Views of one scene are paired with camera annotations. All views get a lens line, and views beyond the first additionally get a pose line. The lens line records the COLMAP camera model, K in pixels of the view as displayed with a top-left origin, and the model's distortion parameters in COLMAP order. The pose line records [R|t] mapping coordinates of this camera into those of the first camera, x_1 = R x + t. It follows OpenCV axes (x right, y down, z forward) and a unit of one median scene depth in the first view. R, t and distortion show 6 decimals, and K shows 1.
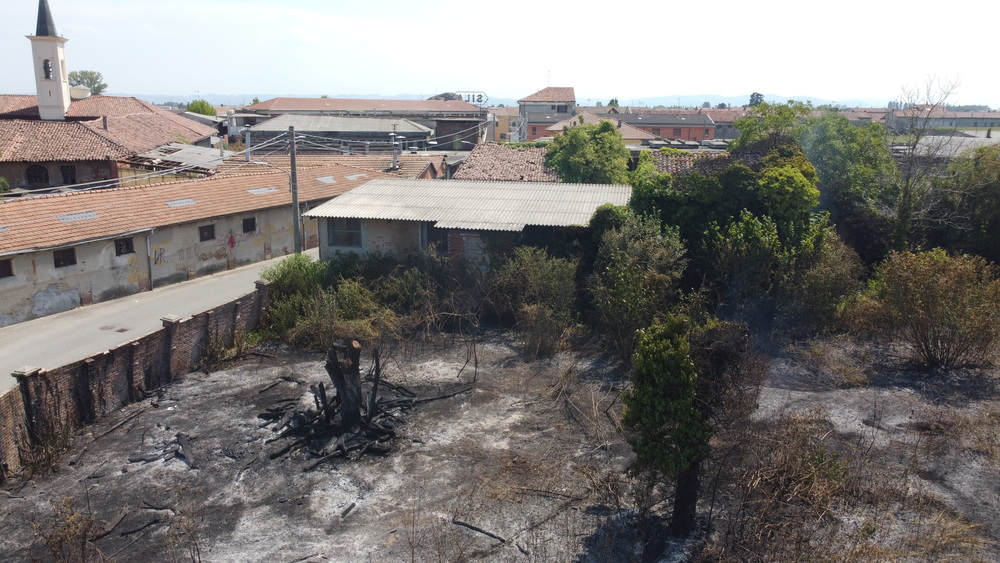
lens RADIAL K [[755.0, 0, 491.9], [0, 755.0, 281.9], [0, 0, 1]] dist [0.009914, -0.026684]
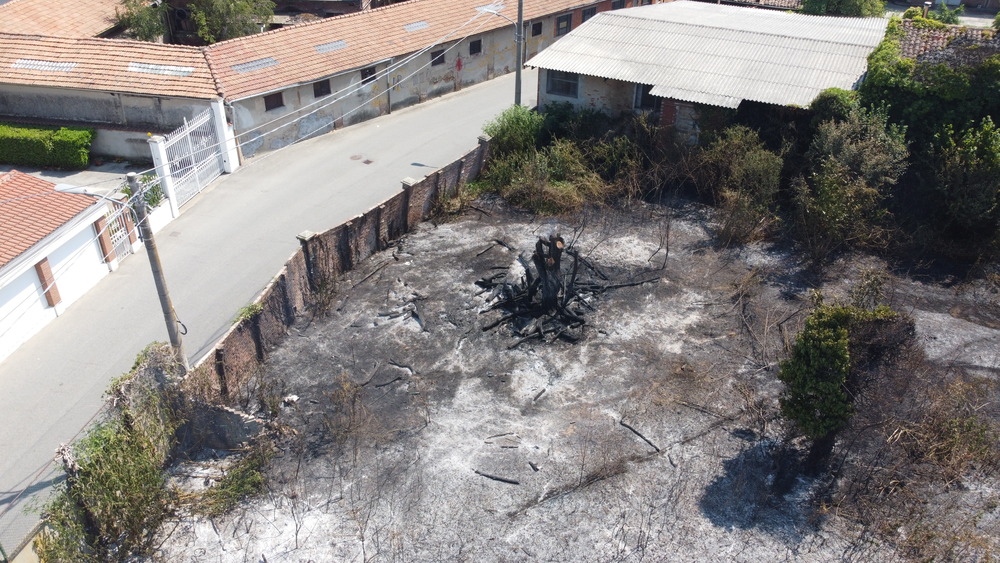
lens RADIAL K [[754.3, 0, 484.3], [0, 754.3, 278.0], [0, 0, 1]] dist [-0.008783, -0.007820]
pose [[0.955683, 0.150908, -0.252778, 0.008837], [-0.063770, 0.944357, 0.322682, -0.219128], [0.287408, -0.292262, 0.912129, -0.095058]]
